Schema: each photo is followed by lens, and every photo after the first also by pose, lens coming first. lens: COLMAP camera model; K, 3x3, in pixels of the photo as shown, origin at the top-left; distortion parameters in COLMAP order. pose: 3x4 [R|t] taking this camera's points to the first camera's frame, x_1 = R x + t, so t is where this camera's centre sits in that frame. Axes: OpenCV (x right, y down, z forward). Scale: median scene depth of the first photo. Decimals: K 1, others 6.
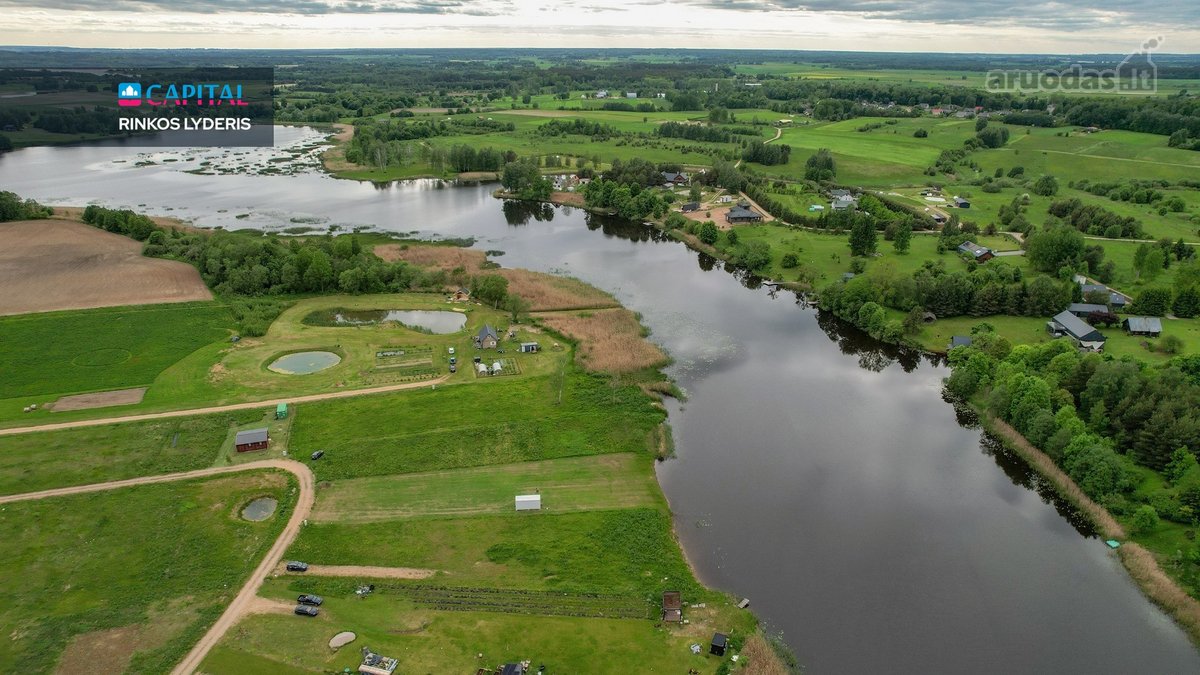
lens RADIAL K [[768.1, 0, 607.7], [0, 768.1, 333.2], [0, 0, 1]] dist [-0.080671, 0.074281]
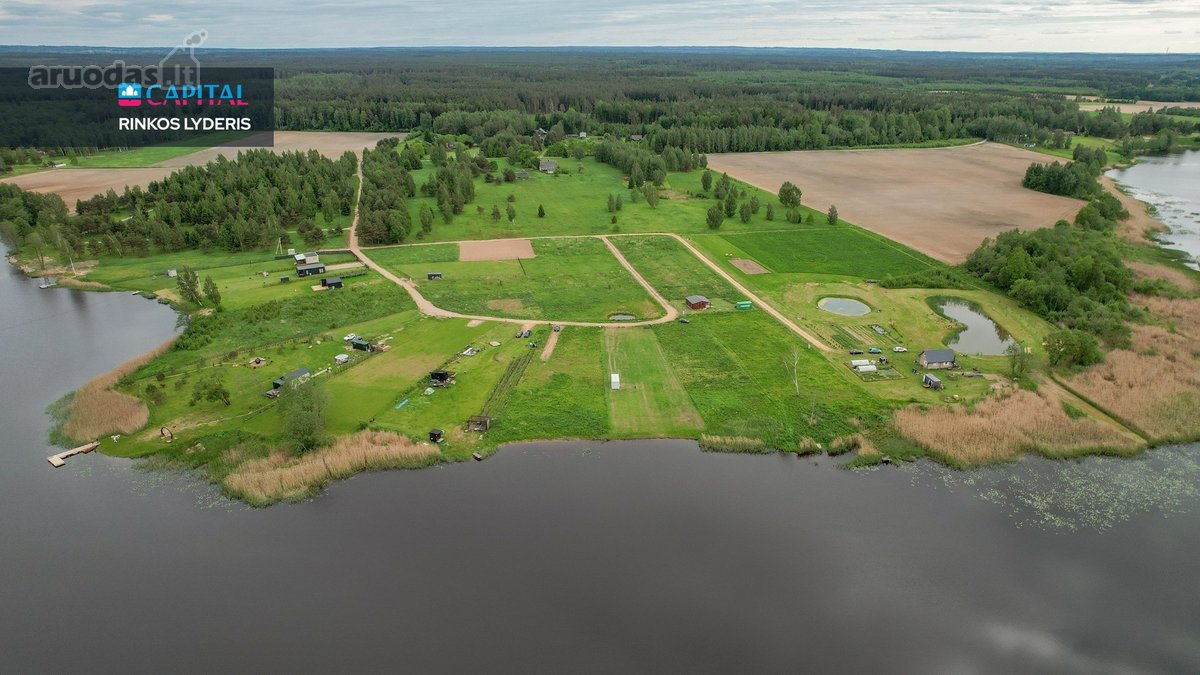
lens RADIAL K [[765.5, 0, 605.4], [0, 765.5, 338.1], [0, 0, 1]] dist [-0.070207, 0.055761]
pose [[-0.077422, 0.354005, -0.932034, 0.438586], [-0.358118, 0.862576, 0.357371, -0.122383], [0.930461, 0.361446, 0.059993, 0.352833]]
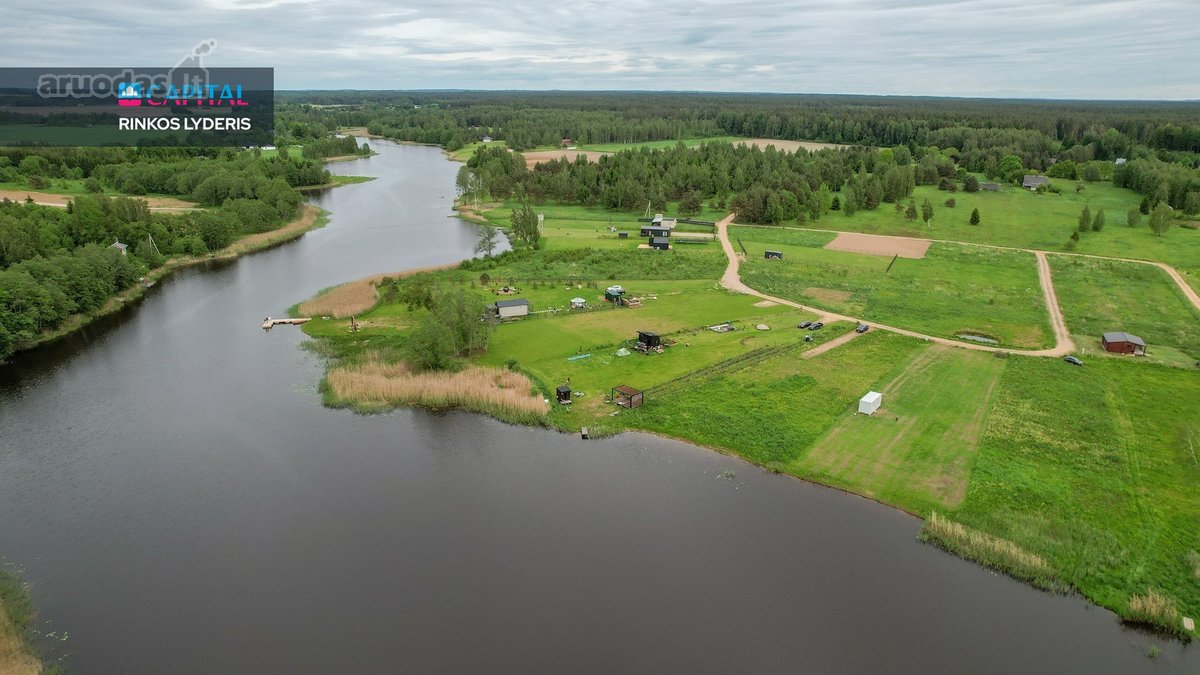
lens RADIAL K [[768.1, 0, 607.7], [0, 768.1, 333.2], [0, 0, 1]] dist [-0.080671, 0.074281]
pose [[-0.694277, 0.206822, -0.689350, 0.258370], [-0.266719, 0.815679, 0.513350, -0.074777], [0.668461, 0.540270, -0.511144, 0.477840]]
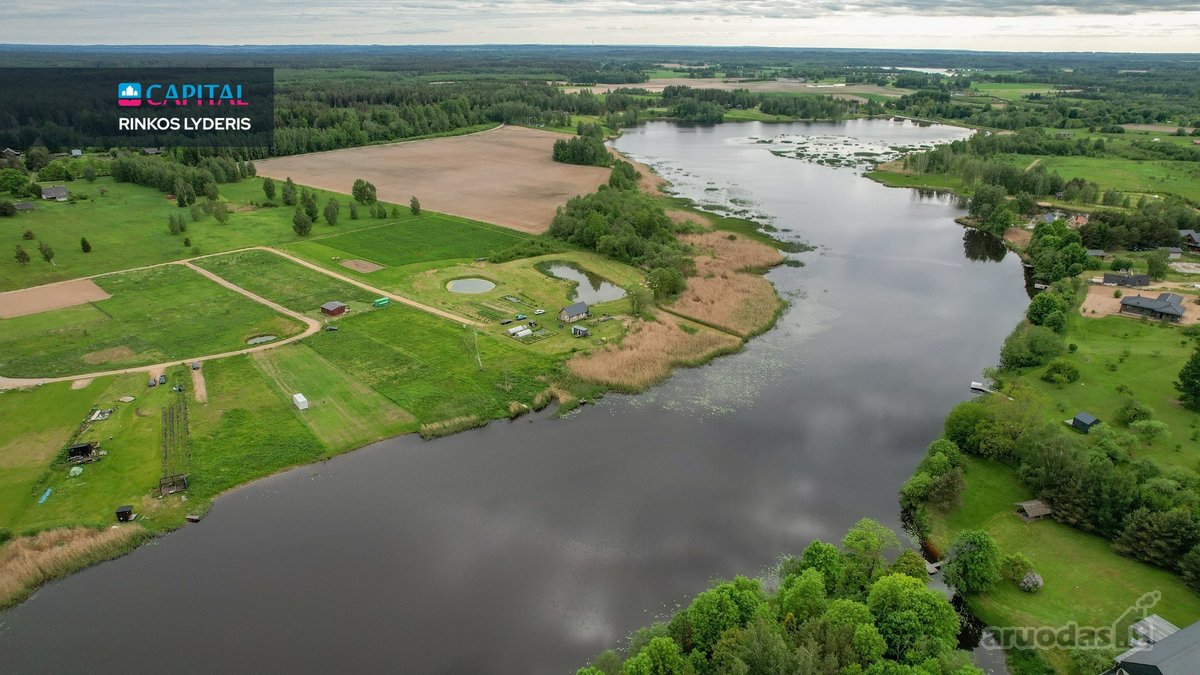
lens RADIAL K [[768.1, 0, 607.7], [0, 768.1, 333.2], [0, 0, 1]] dist [-0.080671, 0.074281]
pose [[0.524473, 0.300809, -0.796519, 0.442570], [-0.303682, 0.940071, 0.155061, -0.089945], [0.795428, 0.160563, 0.584392, 0.264674]]
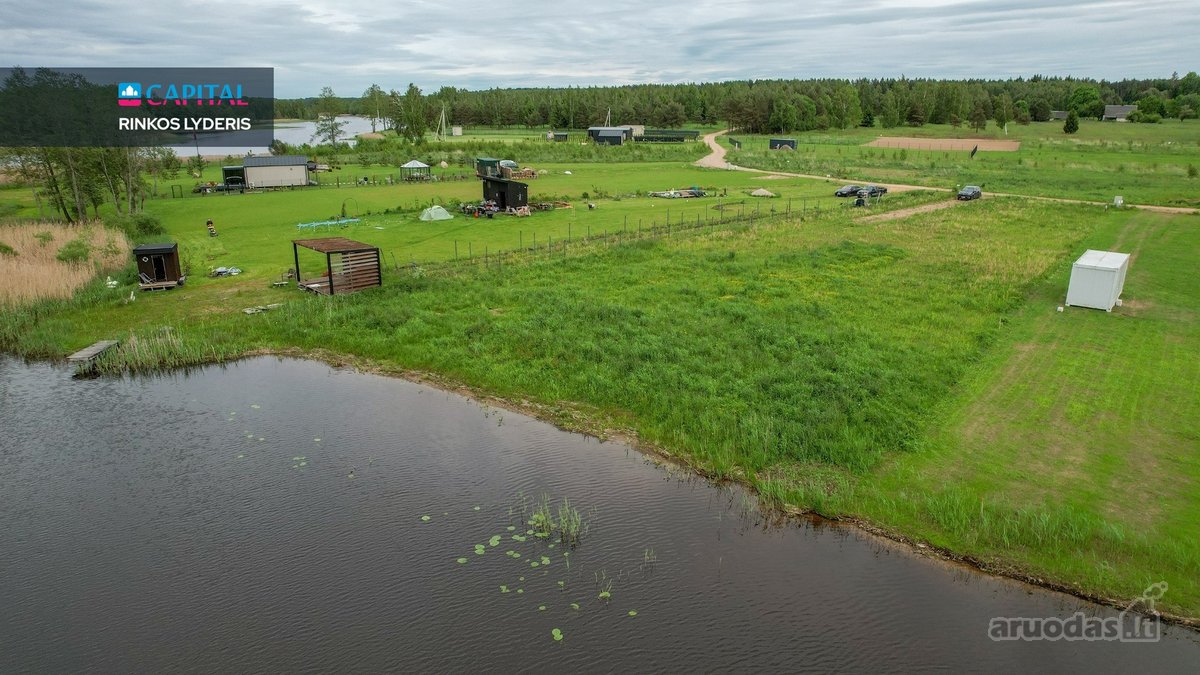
lens RADIAL K [[765.5, 0, 605.4], [0, 765.5, 338.1], [0, 0, 1]] dist [-0.070207, 0.055761]
pose [[-0.704128, 0.201858, -0.680777, 0.076250], [-0.257457, 0.820927, 0.509701, 0.060806], [0.661755, 0.534166, -0.526068, 0.414994]]
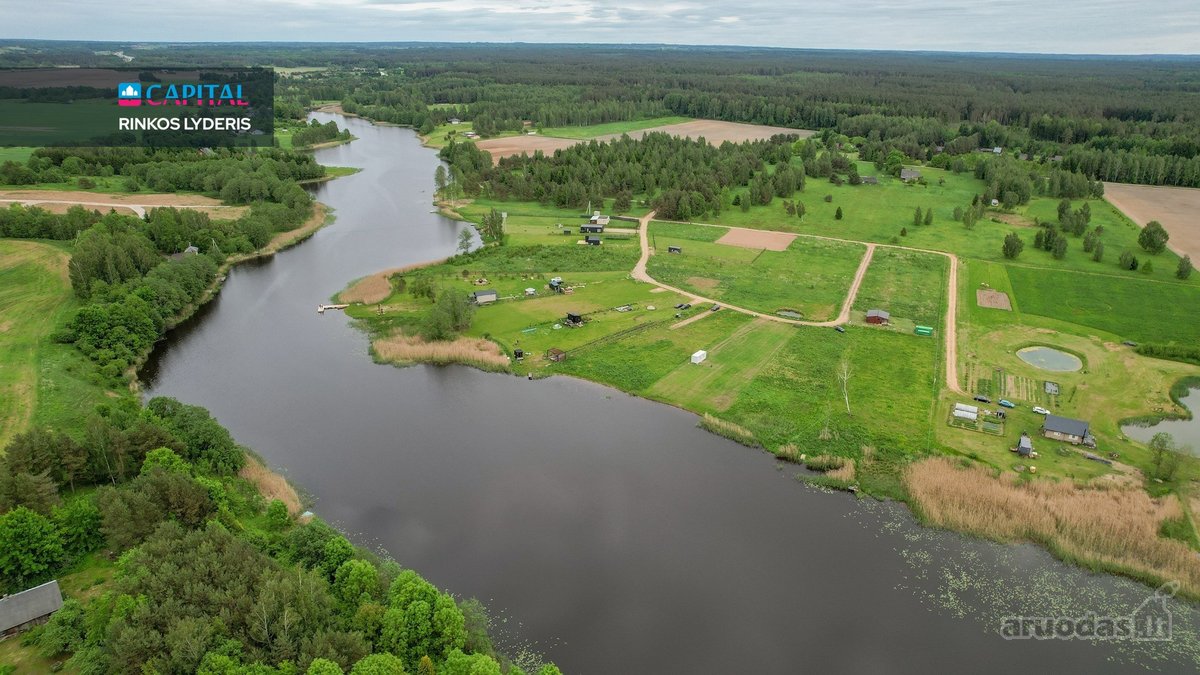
lens RADIAL K [[768.1, 0, 607.7], [0, 768.1, 333.2], [0, 0, 1]] dist [-0.080671, 0.074281]
pose [[-0.663009, 0.254904, -0.703877, 0.396905], [-0.279837, 0.787692, 0.548846, -0.216841], [0.694342, 0.560861, -0.450915, 0.600315]]
